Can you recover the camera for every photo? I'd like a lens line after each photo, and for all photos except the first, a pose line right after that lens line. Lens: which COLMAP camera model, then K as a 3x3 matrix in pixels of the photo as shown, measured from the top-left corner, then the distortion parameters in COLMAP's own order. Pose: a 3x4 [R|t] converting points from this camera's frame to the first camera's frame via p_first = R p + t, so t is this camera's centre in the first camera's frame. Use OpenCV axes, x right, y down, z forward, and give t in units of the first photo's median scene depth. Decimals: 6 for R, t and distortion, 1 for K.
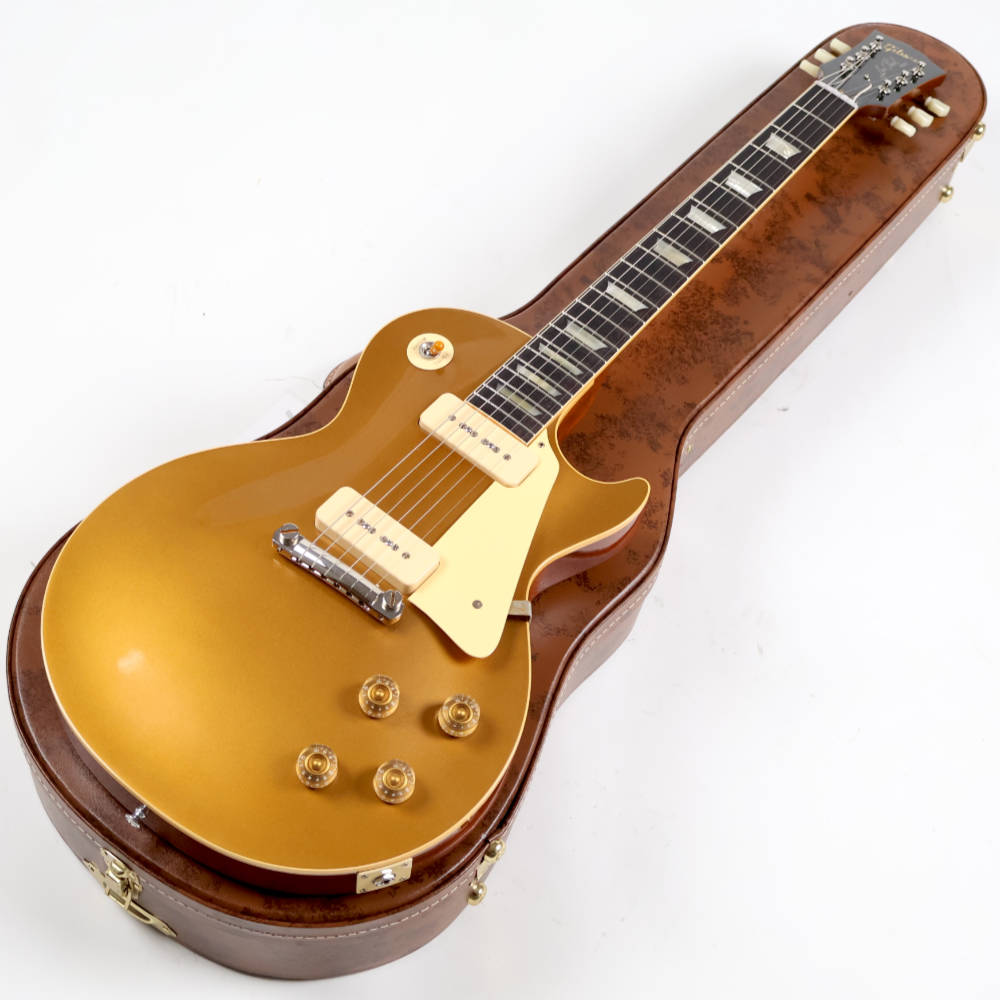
lens RADIAL K [[1577.8, 0, 502.1], [0, 1577.8, 497.2], [0, 0, 1]] dist [-0.005333, 0.000000]
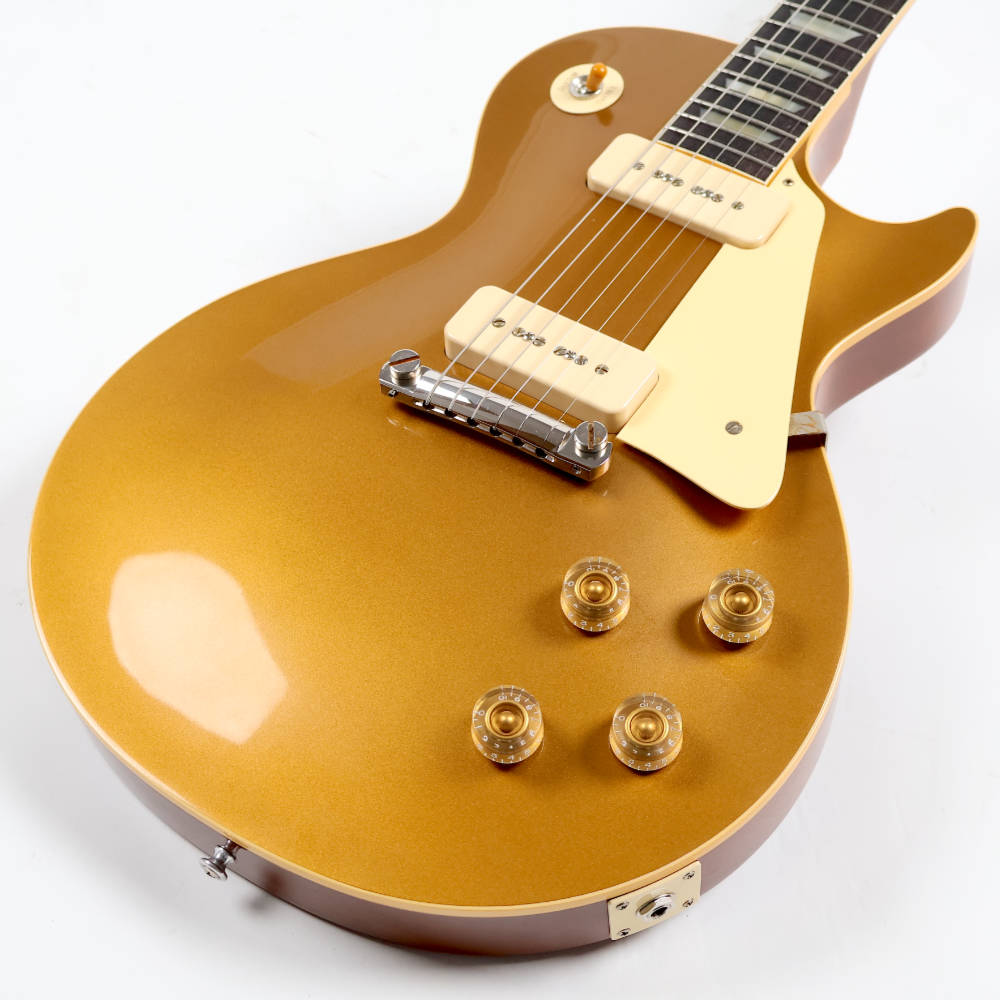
lens RADIAL K [[1577.8, 0, 496.1], [0, 1577.8, 503.0], [0, 0, 1]] dist [-0.005333, 0.000000]
pose [[0.981194, -0.163608, -0.102422, -0.047124], [0.155915, 0.984596, -0.079128, 0.128547], [0.113790, 0.061671, 0.991589, 0.406711]]
